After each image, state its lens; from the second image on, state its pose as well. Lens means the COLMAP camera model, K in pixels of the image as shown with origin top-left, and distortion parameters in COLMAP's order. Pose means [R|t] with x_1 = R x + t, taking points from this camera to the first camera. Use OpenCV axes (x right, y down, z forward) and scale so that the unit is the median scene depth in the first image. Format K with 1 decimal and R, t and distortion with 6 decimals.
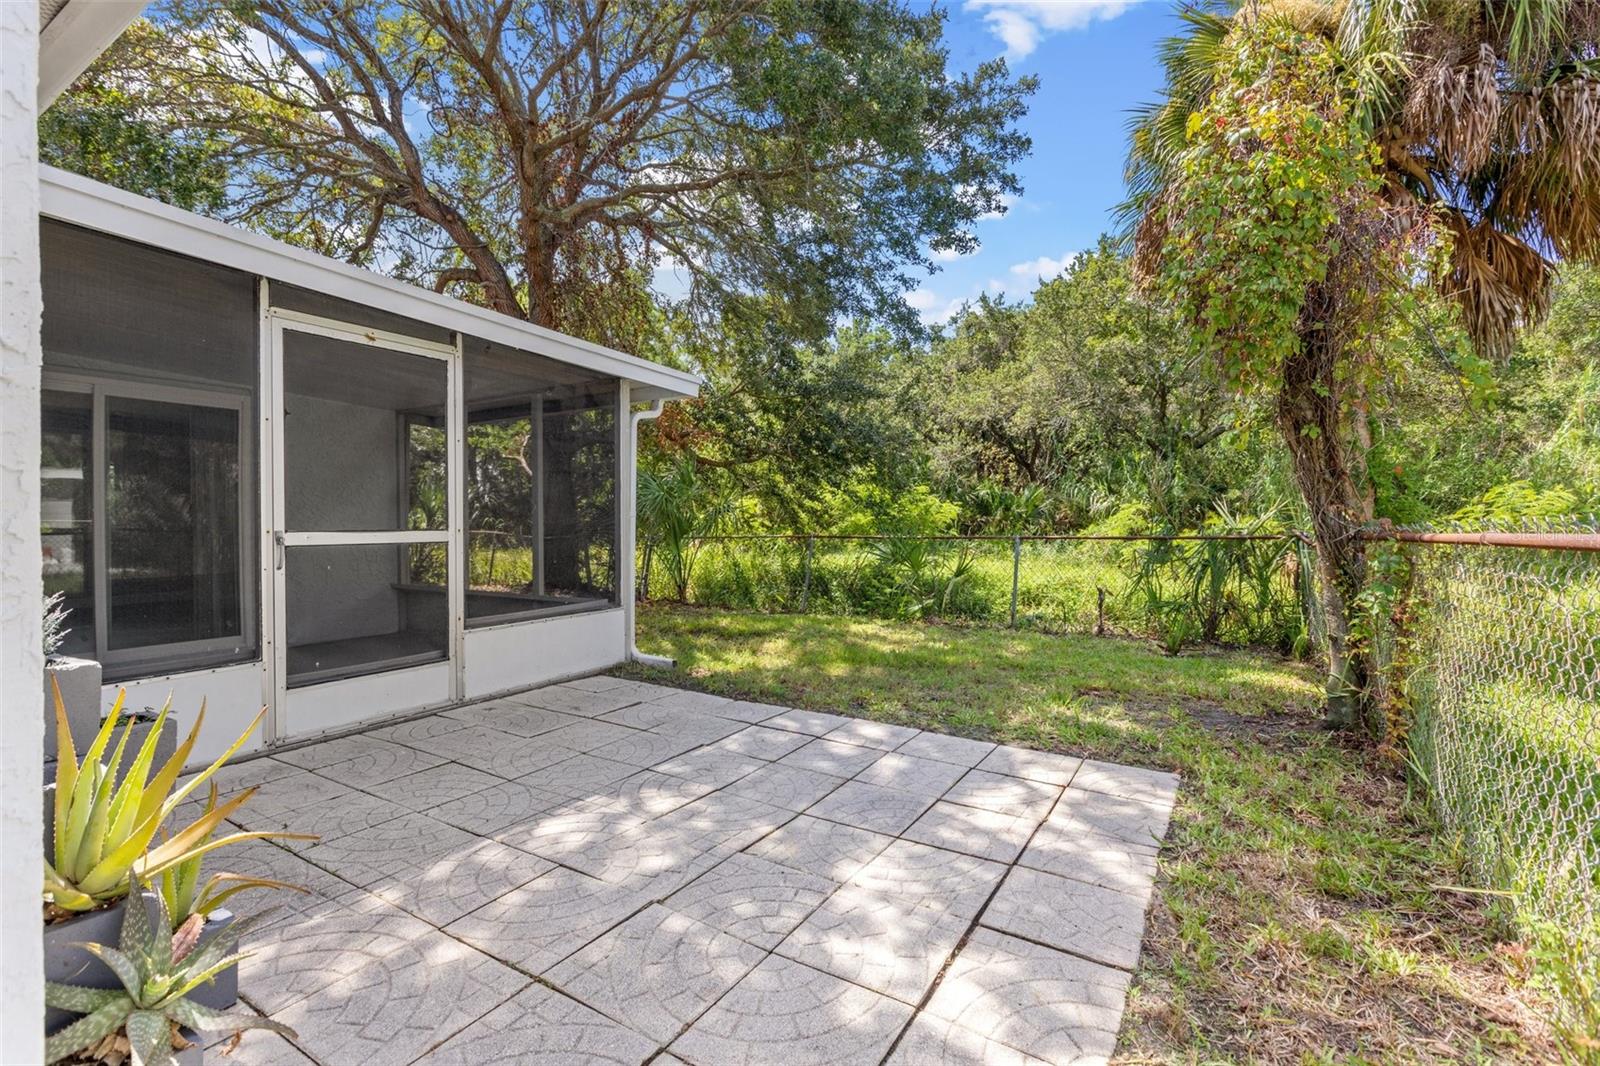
lens RADIAL K [[723.1, 0, 798.6], [0, 723.1, 531.6], [0, 0, 1]] dist [-0.000250, -0.000244]
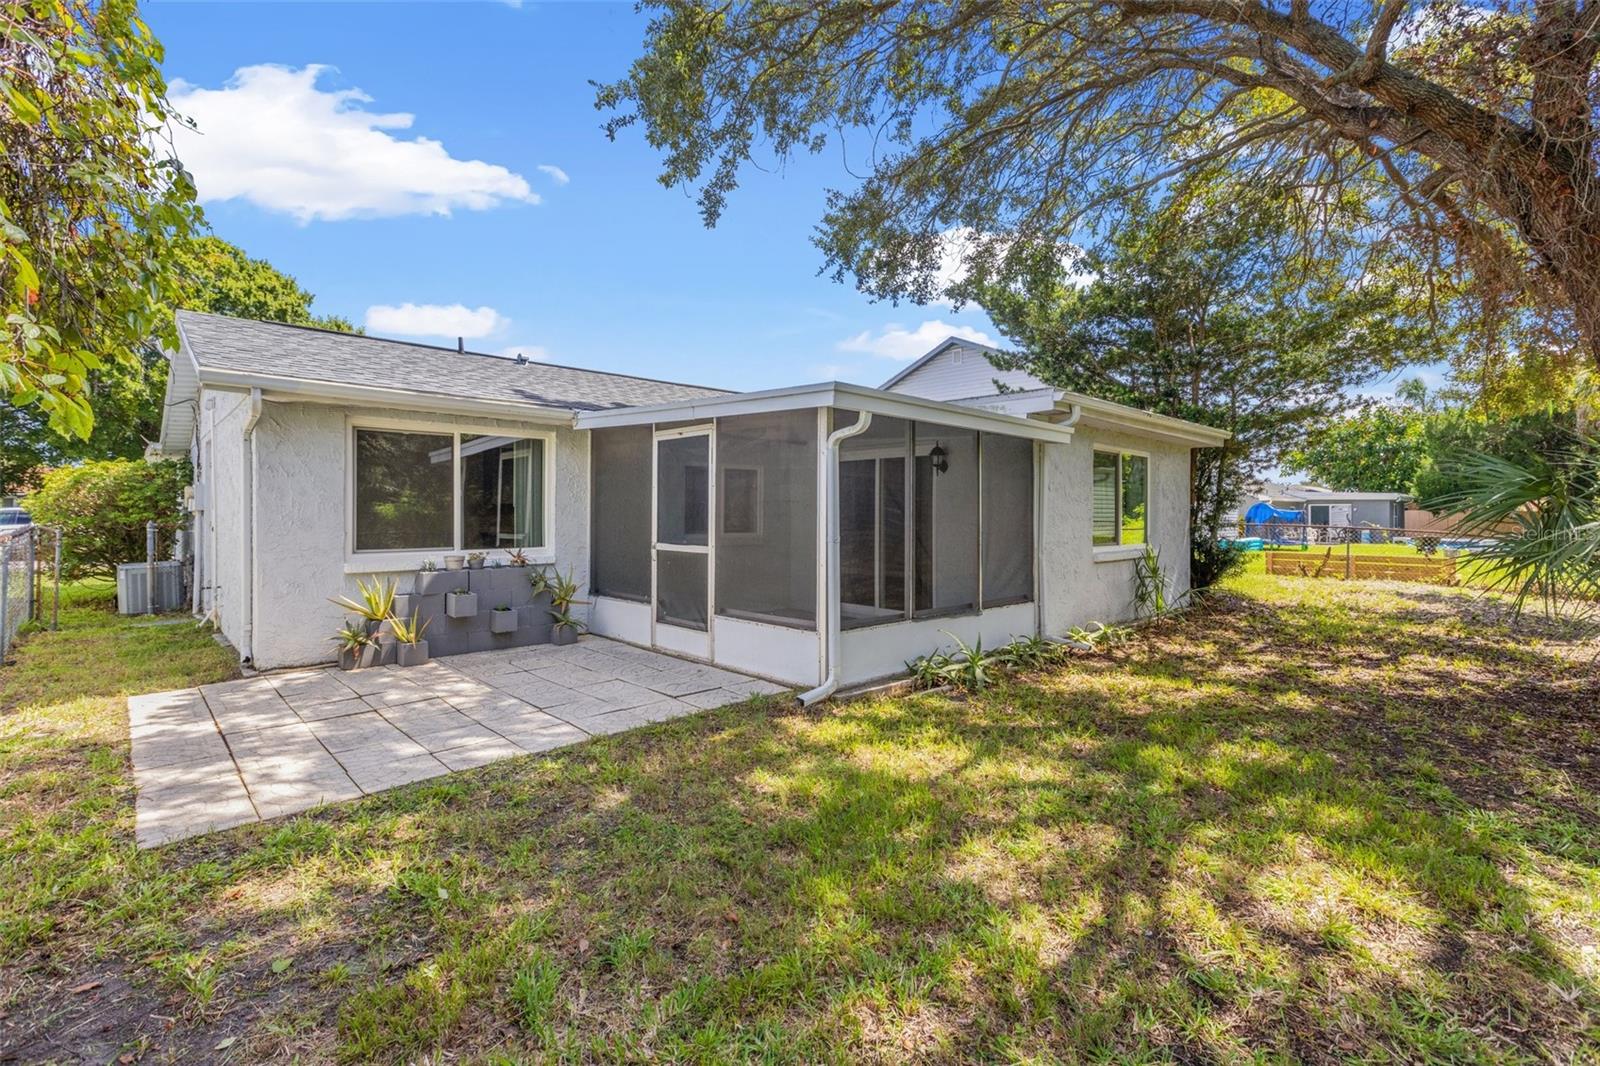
lens RADIAL K [[723.1, 0, 800.5], [0, 723.1, 518.5], [0, 0, 1]] dist [-0.000250, -0.000244]
pose [[-0.253971, 0.003448, -0.967206, 1.066892], [-0.019841, 0.999765, 0.008774, -0.088669], [0.967008, 0.021419, -0.253843, 1.810844]]
